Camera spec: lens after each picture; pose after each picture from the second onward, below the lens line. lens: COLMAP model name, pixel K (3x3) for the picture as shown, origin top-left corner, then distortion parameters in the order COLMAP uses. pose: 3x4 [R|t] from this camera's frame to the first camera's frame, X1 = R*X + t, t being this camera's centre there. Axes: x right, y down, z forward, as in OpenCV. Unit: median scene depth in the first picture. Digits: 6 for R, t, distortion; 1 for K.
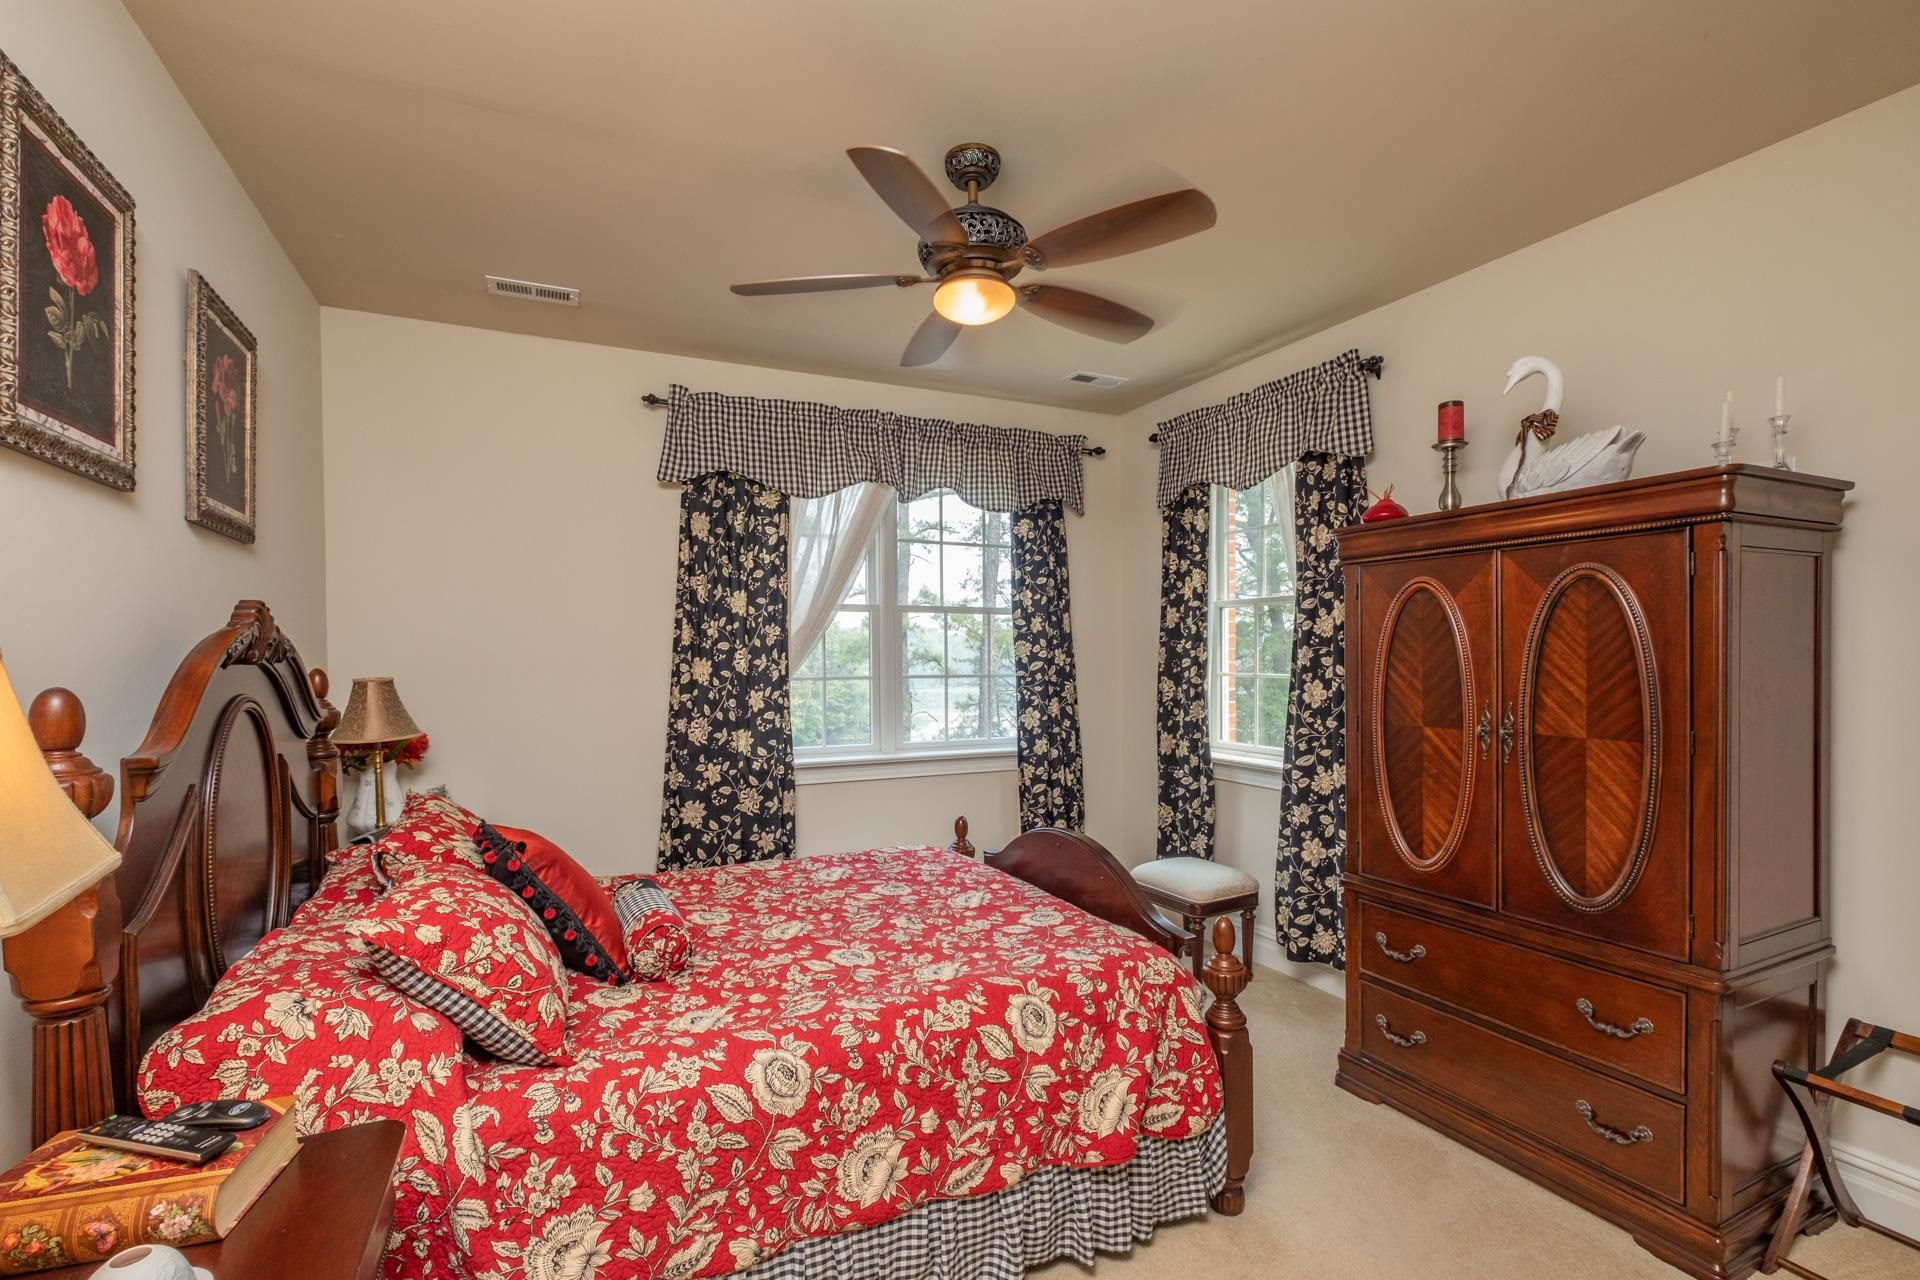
lens RADIAL K [[843.4, 0, 955.5], [0, 843.4, 673.1], [0, 0, 1]] dist [-0.003708, -0.001059]
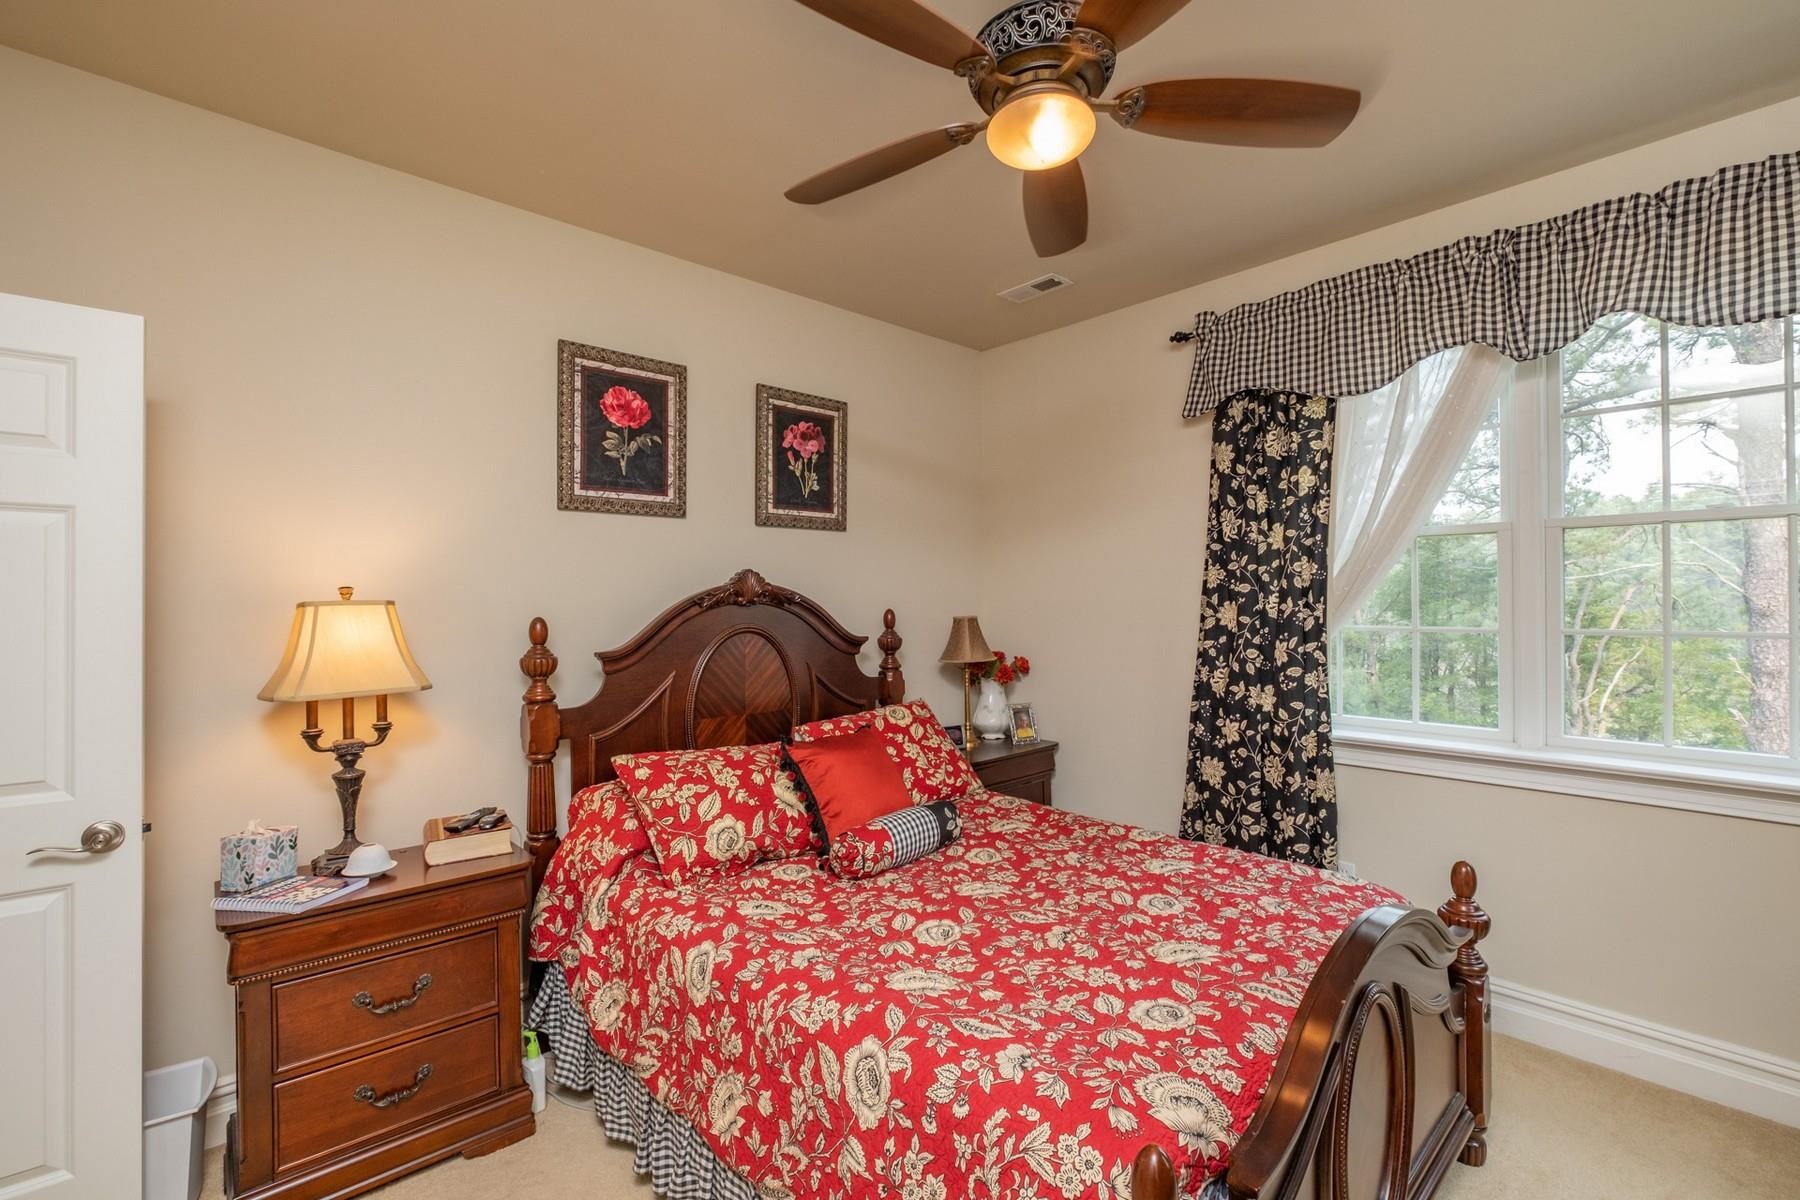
lens RADIAL K [[790.7, 0, 906.2], [0, 790.7, 595.2], [0, 0, 1]] dist [-0.003708, -0.001059]
pose [[0.307661, -0.003212, -0.951491, 0.405901], [-0.015136, 0.999851, -0.008270, -0.012596], [0.951376, 0.016946, 0.307567, 0.413406]]
